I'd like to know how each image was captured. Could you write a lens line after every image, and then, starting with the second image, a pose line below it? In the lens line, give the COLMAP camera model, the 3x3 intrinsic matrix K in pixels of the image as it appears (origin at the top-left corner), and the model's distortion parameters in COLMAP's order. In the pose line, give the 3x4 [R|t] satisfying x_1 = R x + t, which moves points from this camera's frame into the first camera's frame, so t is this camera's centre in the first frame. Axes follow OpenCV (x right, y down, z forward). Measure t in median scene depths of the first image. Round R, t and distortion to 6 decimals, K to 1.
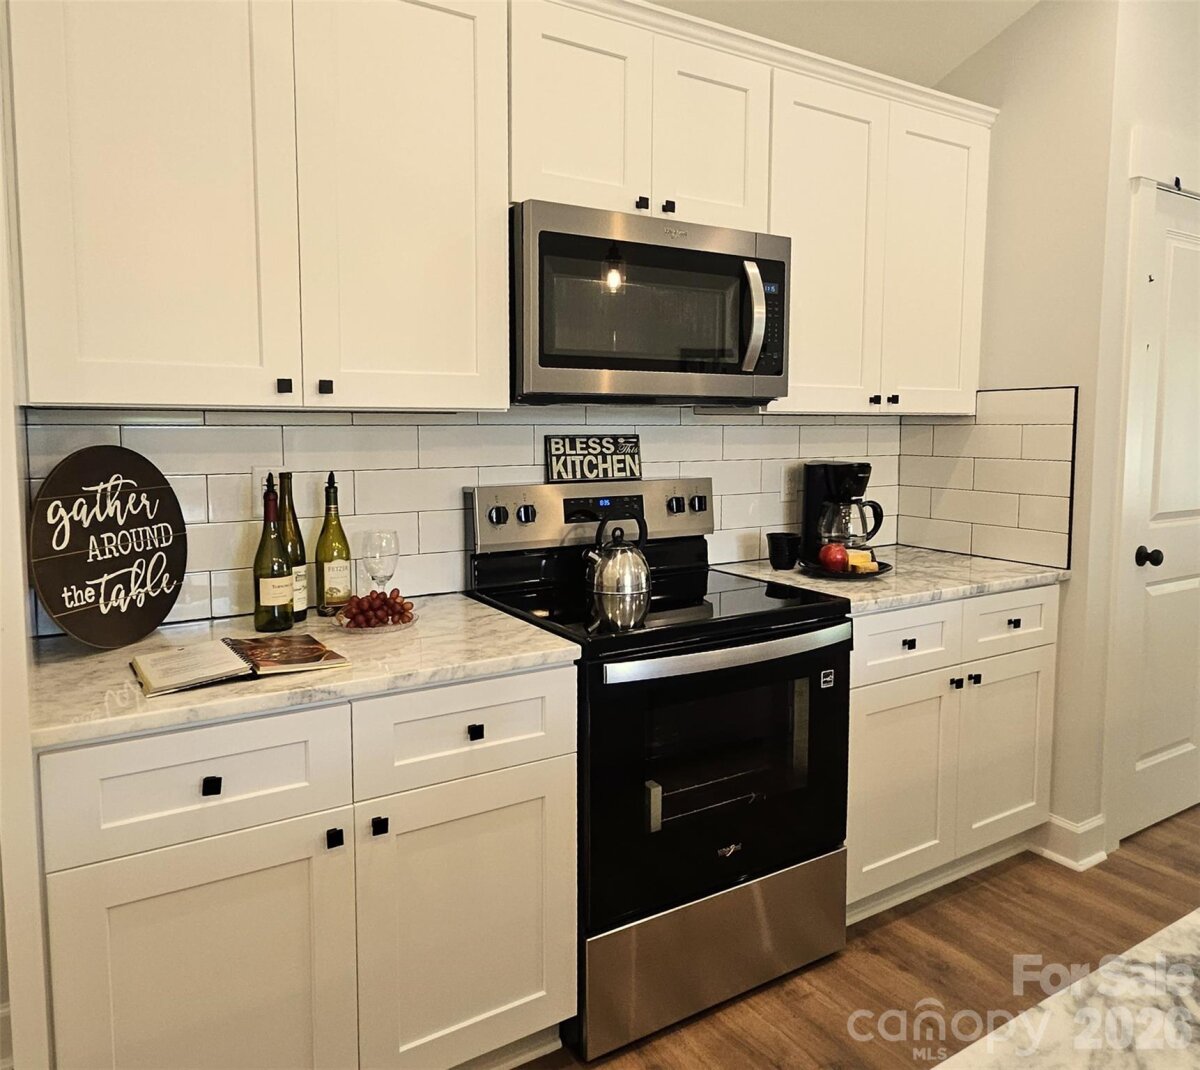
lens RADIAL K [[878.4, 0, 602.4], [0, 878.4, 499.9], [0, 0, 1]] dist [-0.002209, 0.001678]
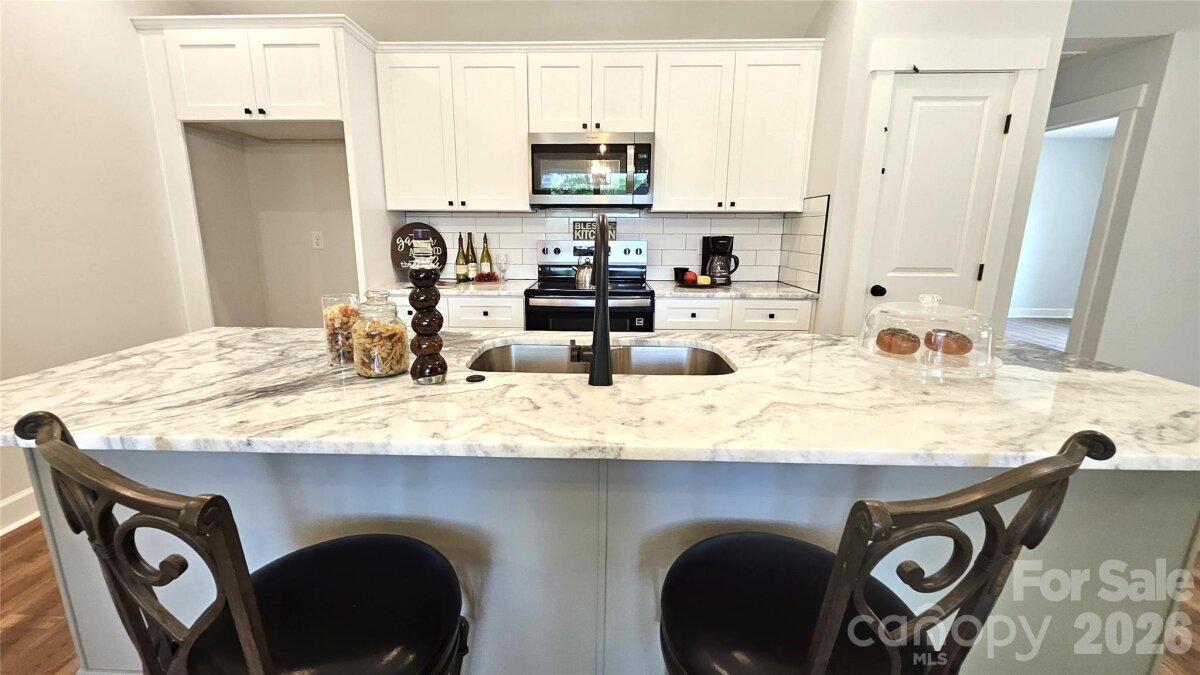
lens RADIAL K [[470.2, 0, 588.6], [0, 470.2, 328.9], [0, 0, 1]] dist [-0.000225, -0.000016]
pose [[0.831663, 0.119555, -0.542257, 0.770922], [-0.050771, 0.988828, 0.140146, 0.043197], [0.552954, -0.089023, 0.828442, -0.147680]]
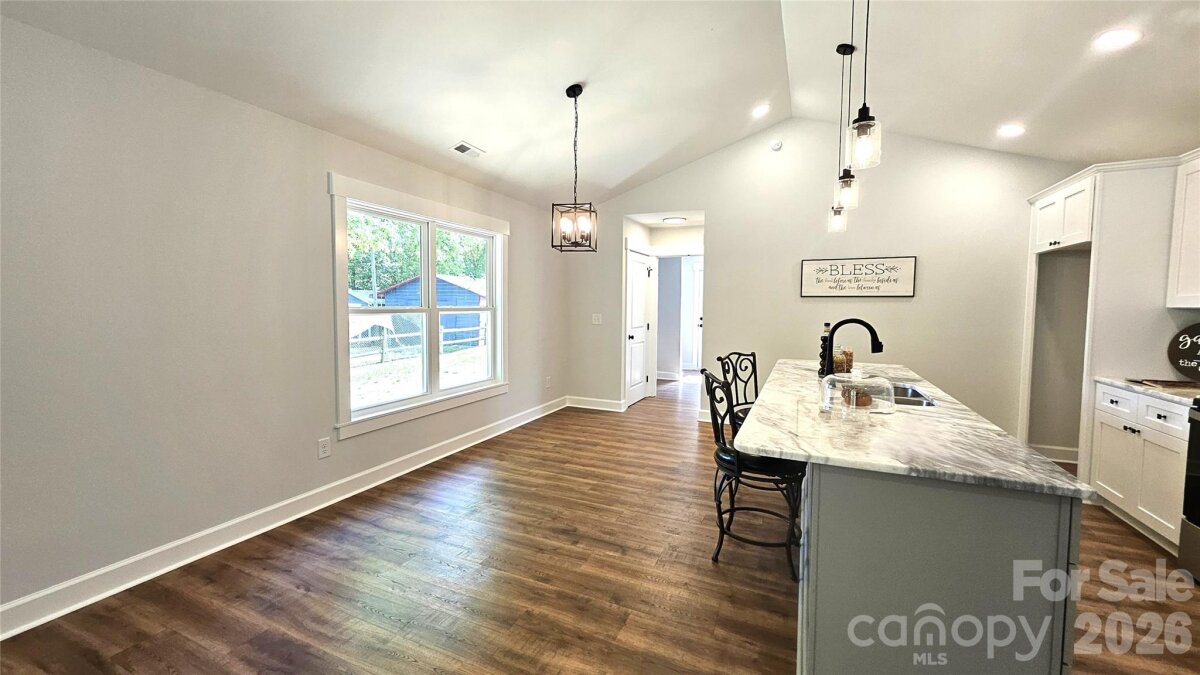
lens RADIAL K [[470.2, 0, 588.6], [0, 470.2, 328.9], [0, 0, 1]] dist [-0.000225, -0.000016]
pose [[-0.837251, 0.022249, -0.546366, 1.650217], [-0.053732, 0.990989, 0.122694, -0.085966], [0.544173, 0.132083, -0.828511, 0.855186]]
